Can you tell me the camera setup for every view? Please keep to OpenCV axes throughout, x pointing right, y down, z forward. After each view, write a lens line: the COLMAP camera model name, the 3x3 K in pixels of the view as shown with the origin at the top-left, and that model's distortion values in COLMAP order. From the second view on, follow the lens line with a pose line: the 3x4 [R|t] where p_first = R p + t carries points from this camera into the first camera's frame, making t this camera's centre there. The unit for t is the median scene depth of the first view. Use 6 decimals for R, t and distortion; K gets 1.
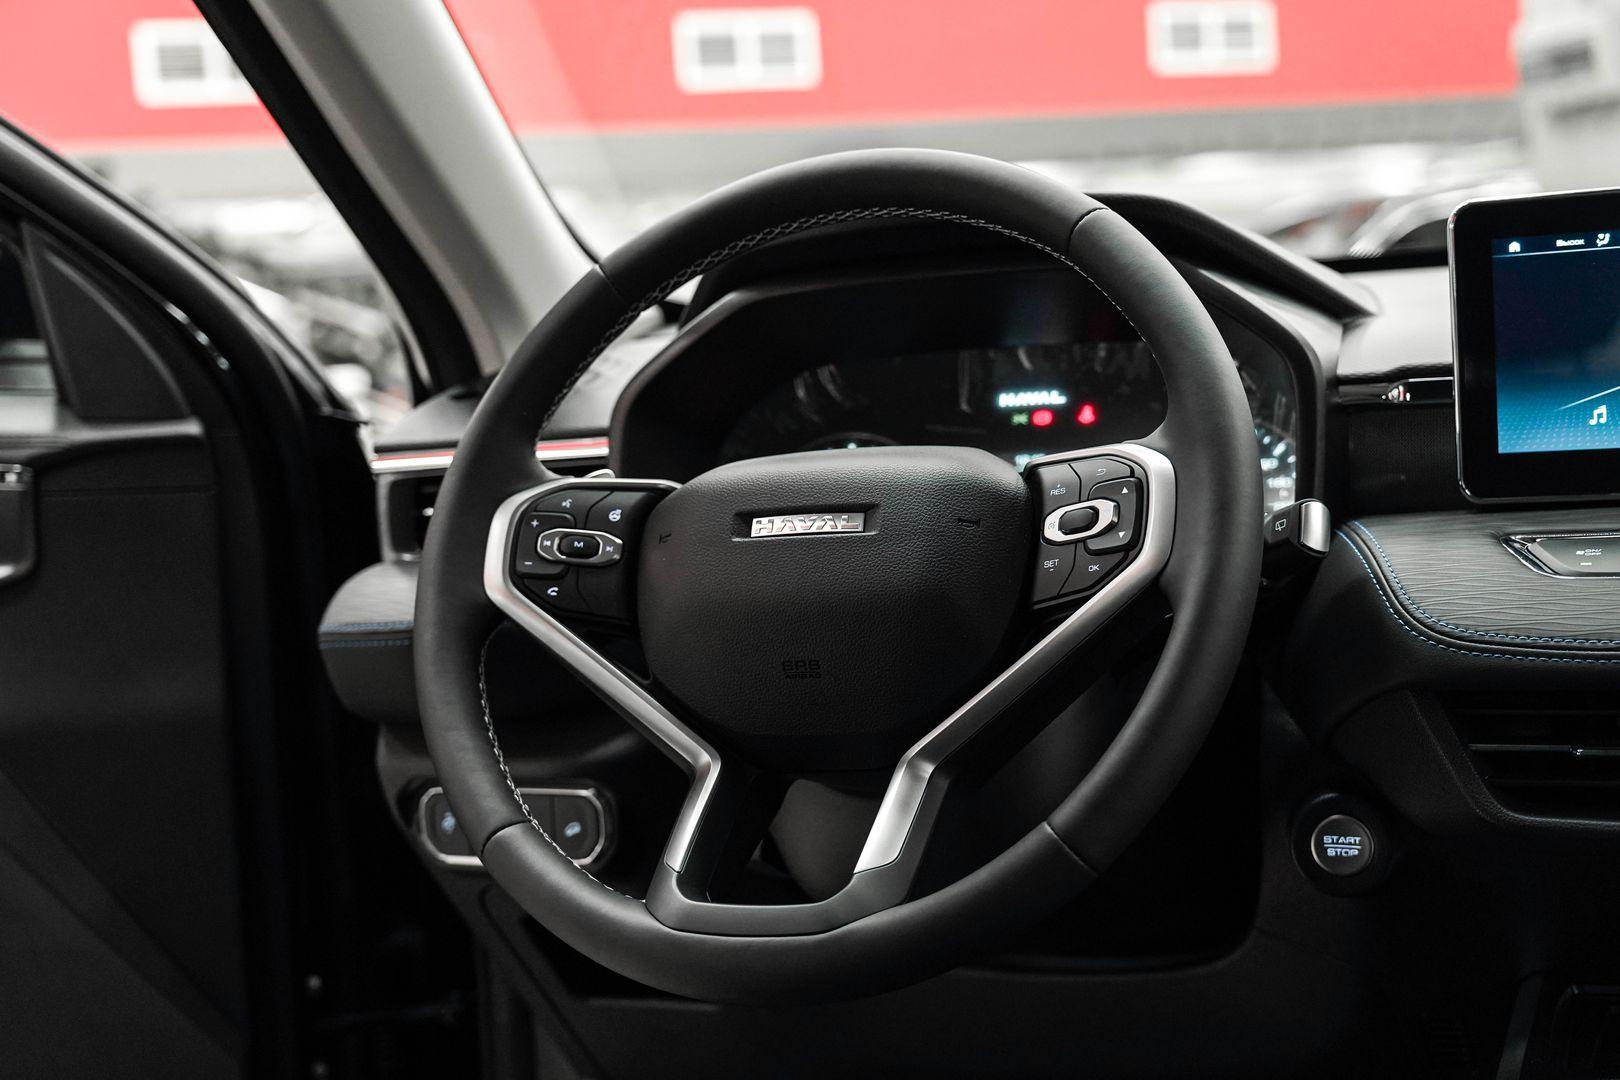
lens RADIAL K [[2420.6, 0, 817.9], [0, 2420.6, 543.5], [0, 0, 1]] dist [0.026170, 0.000000]
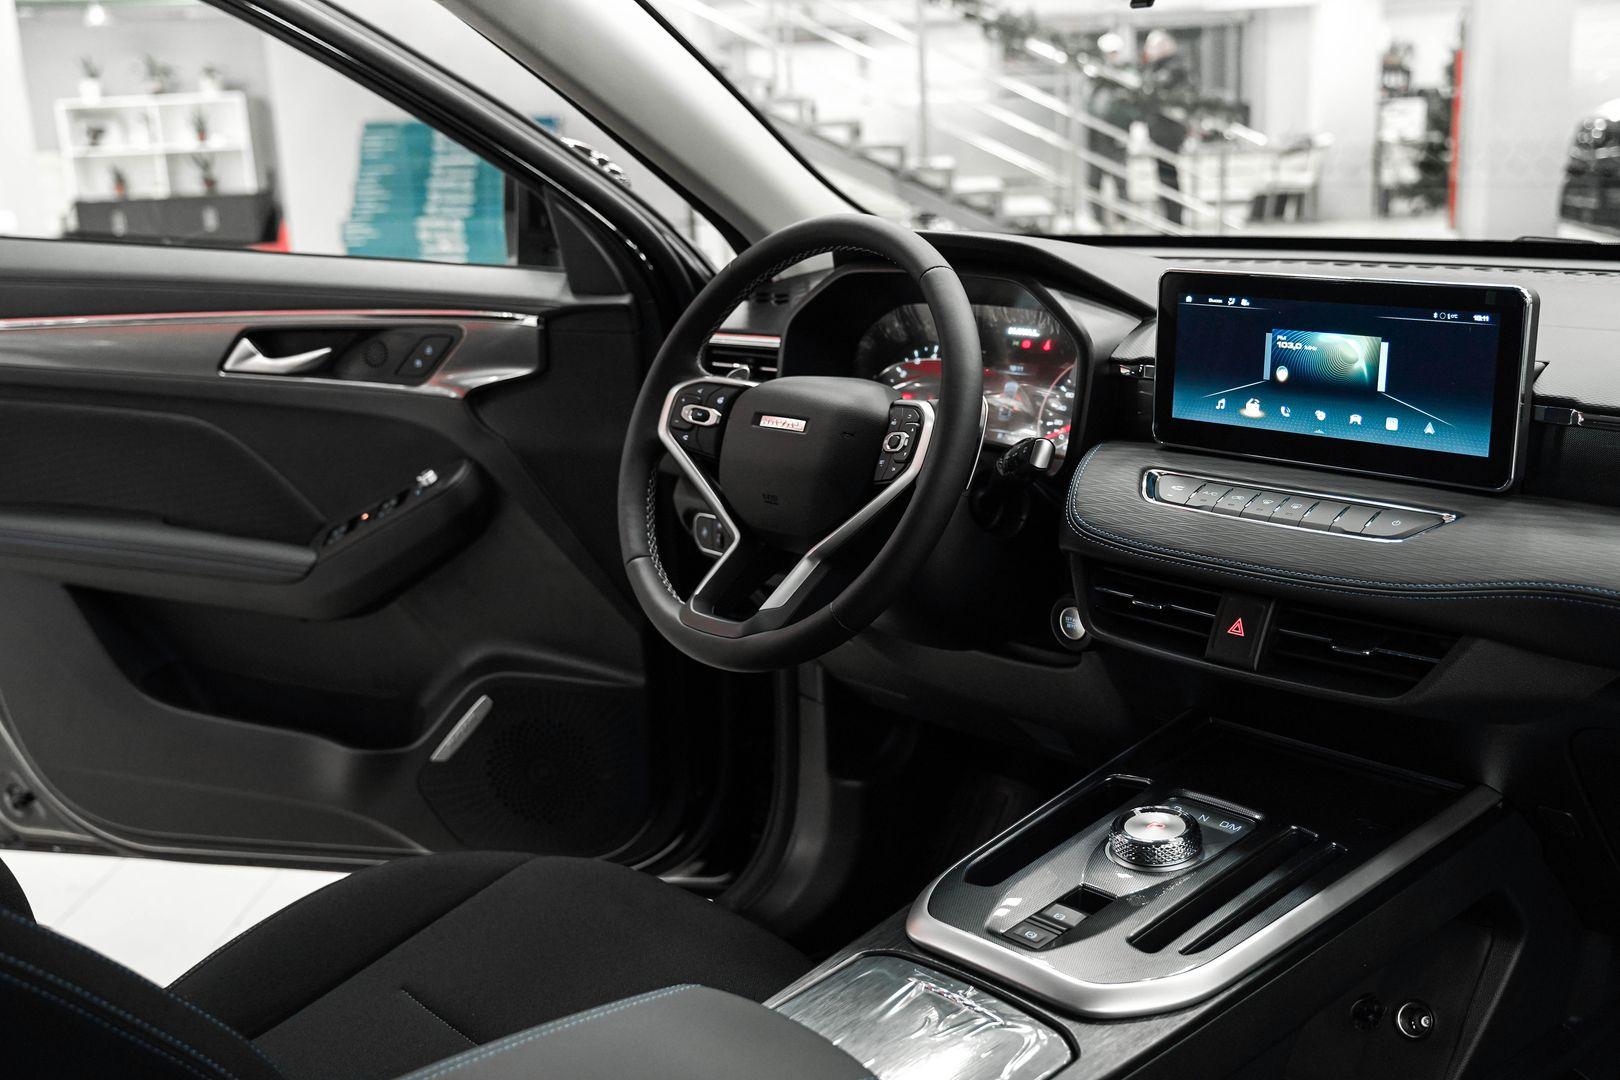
lens RADIAL K [[1700.6, 0, 822.0], [0, 1700.6, 556.7], [0, 0, 1]] dist [0.008680, 0.000000]
pose [[0.920582, 0.131038, -0.367909, 0.511407], [-0.054779, 0.976043, 0.210569, -0.182328], [0.386688, -0.173692, 0.905706, -0.211335]]
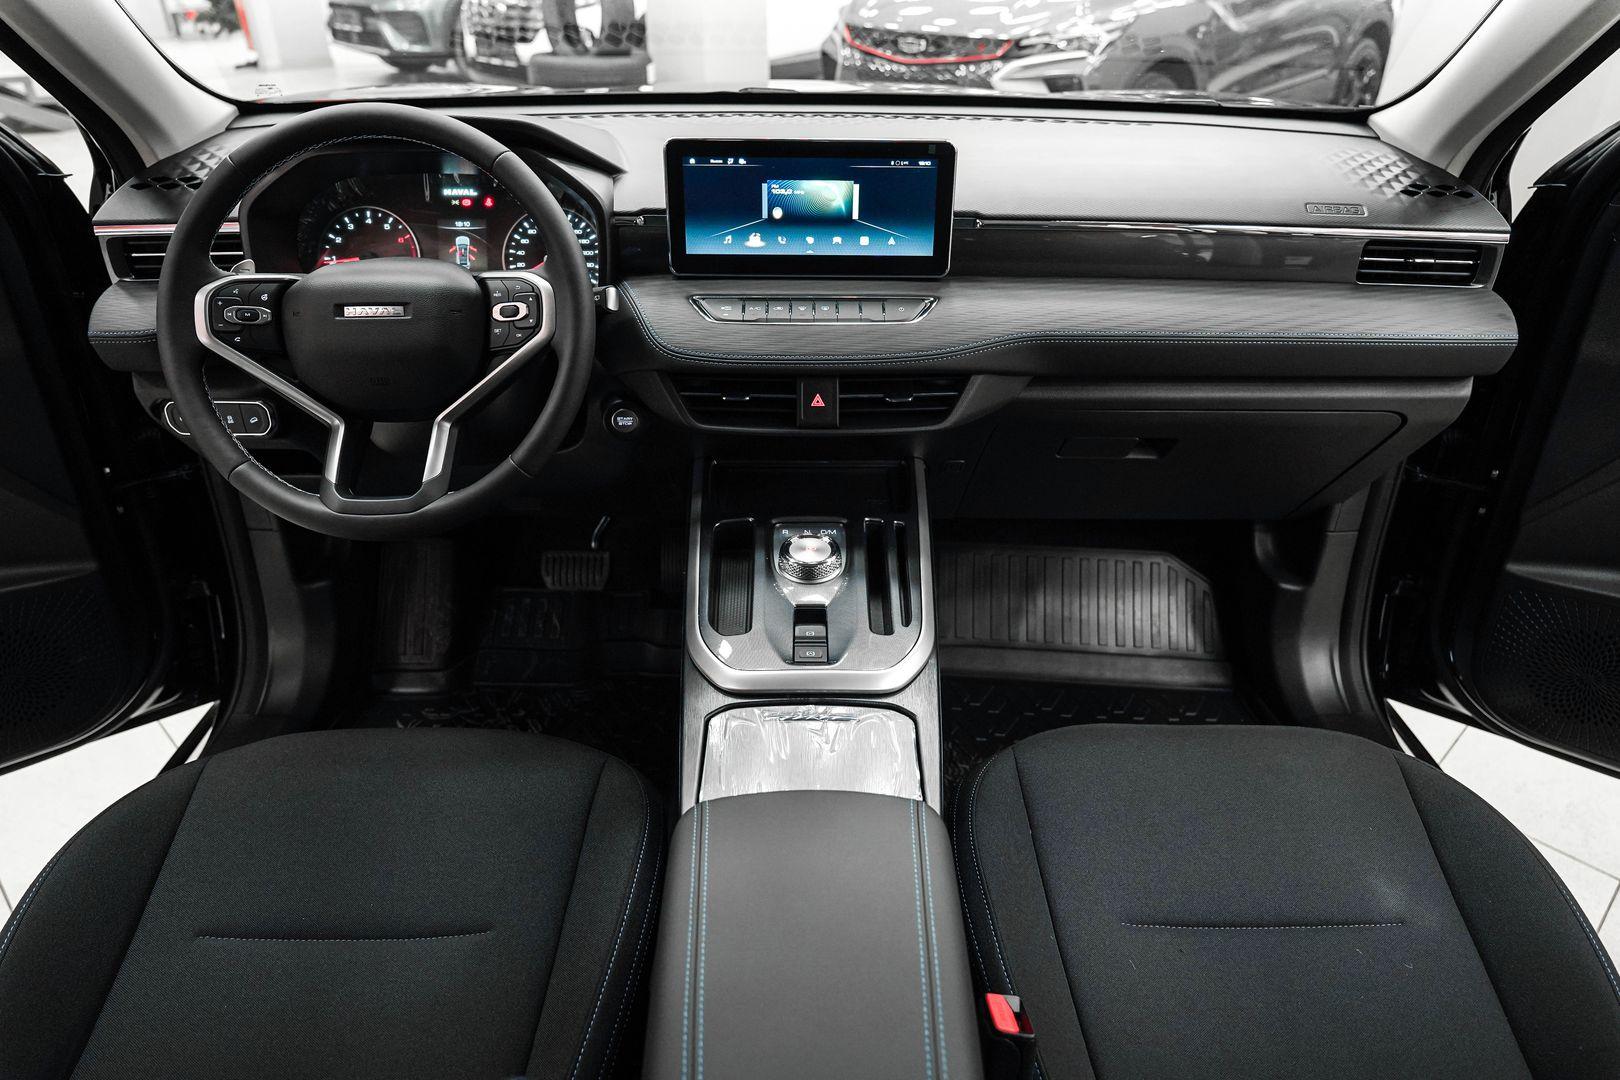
lens RADIAL K [[1071.6, 0, 808.0], [0, 1071.6, 539.7], [0, 0, 1]] dist [-0.022506, 0.020613]
pose [[0.907324, -0.140328, 0.396323, -0.054829], [-0.036904, 0.912434, 0.407557, -0.208296], [-0.418810, -0.384413, 0.822694, 0.013143]]
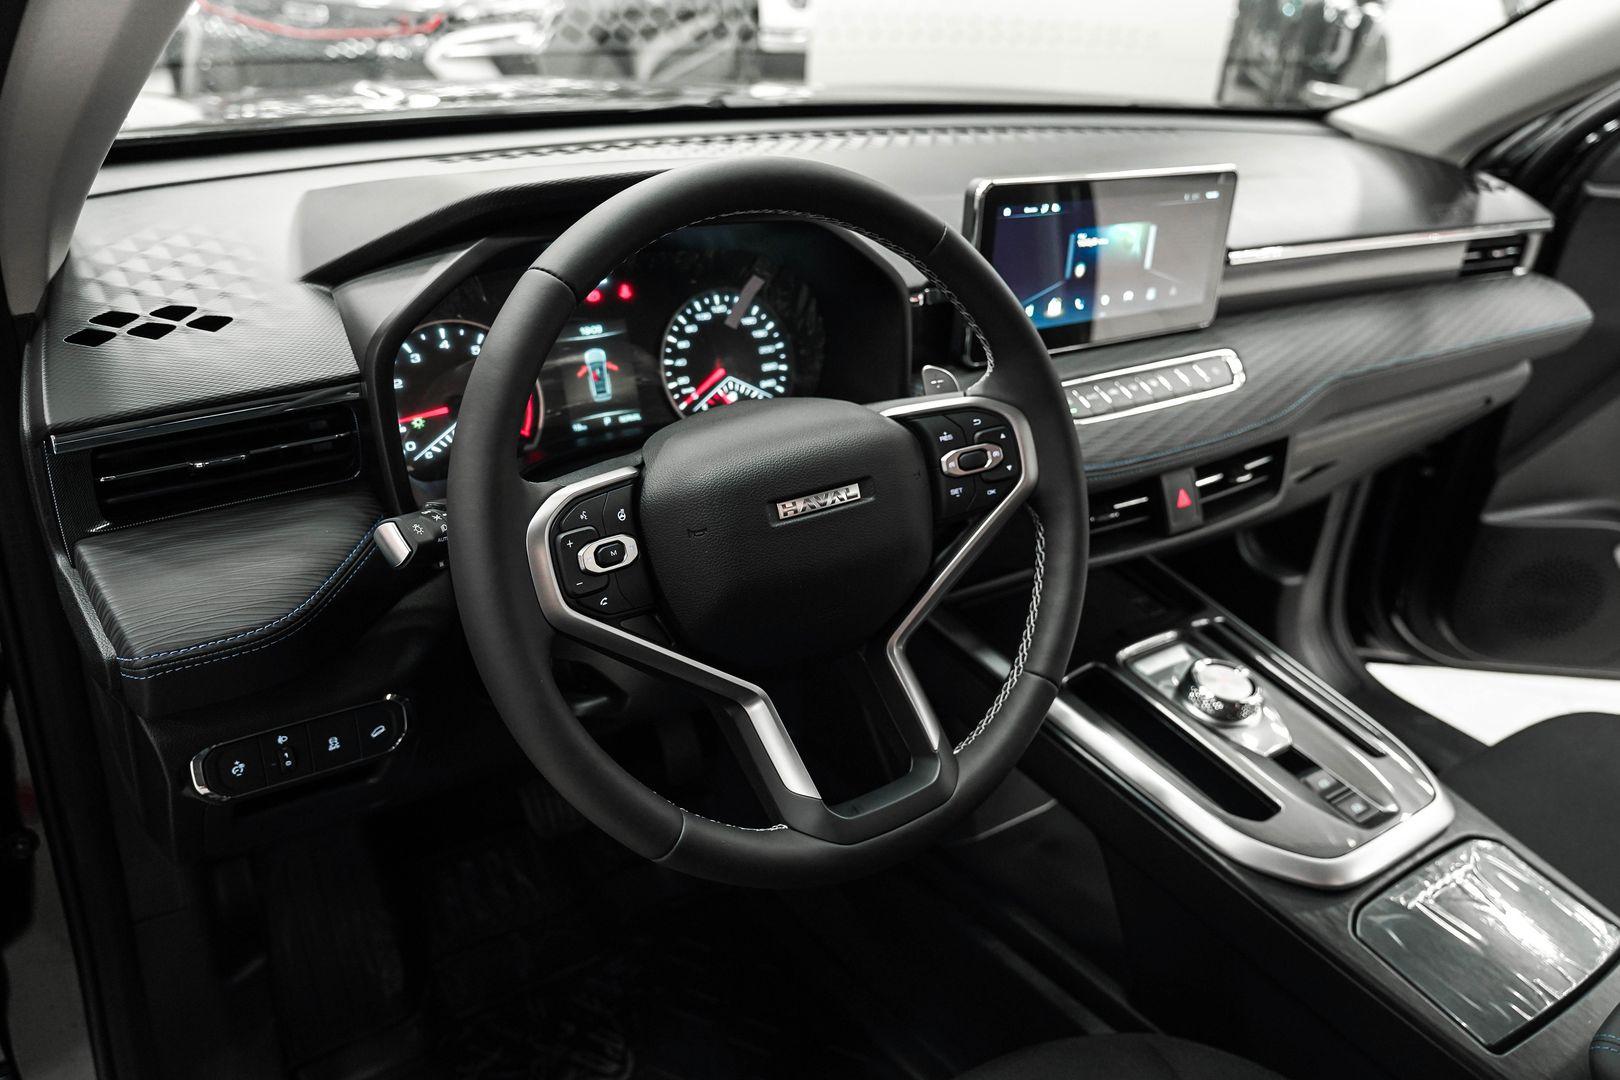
lens RADIAL K [[1187.7, 0, 816.8], [0, 1187.7, 528.6], [0, 0, 1]] dist [-0.004567, -0.006079]
pose [[0.515382, -0.293364, 0.805183, -0.482317], [-0.036081, 0.931318, 0.362415, -0.207793], [-0.856201, -0.215834, 0.469400, 0.686754]]
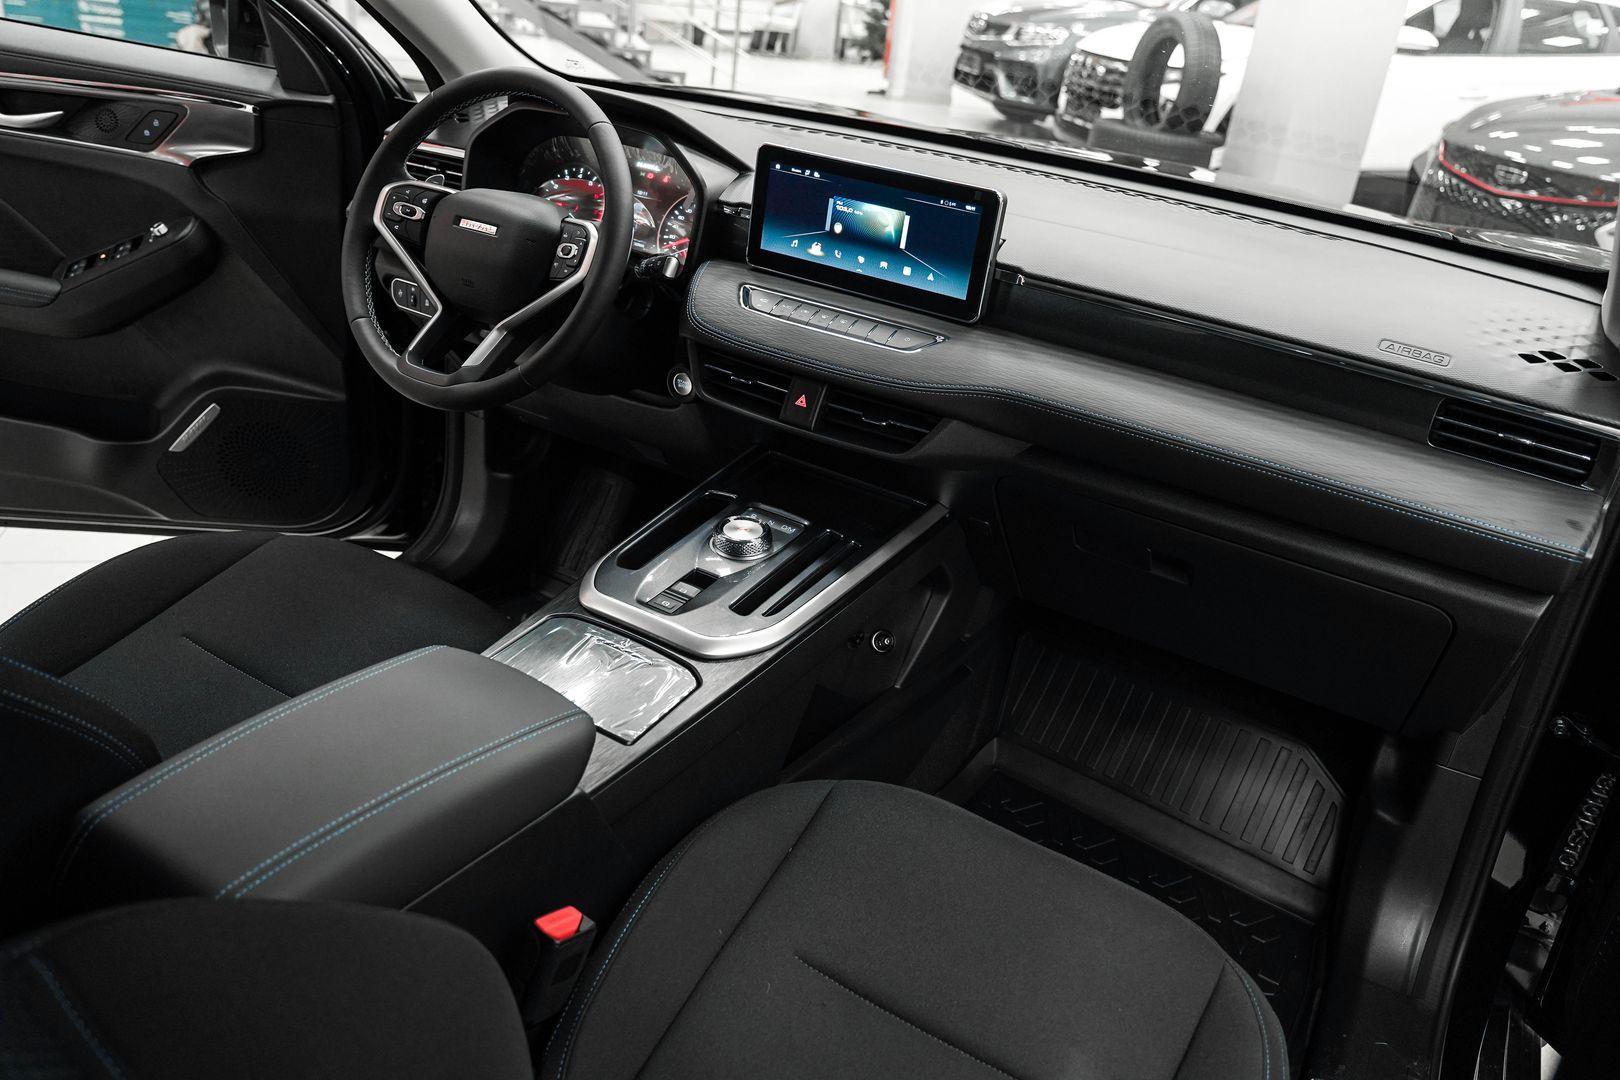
lens RADIAL K [[1176.8, 0, 813.4], [0, 1176.8, 540.1], [0, 0, 1]] dist [-0.010693, 0.017084]
pose [[0.977896, 0.207710, -0.024011, 0.427811], [-0.183696, 0.908284, 0.375867, -0.231727], [0.099880, -0.363148, 0.926363, -0.235482]]
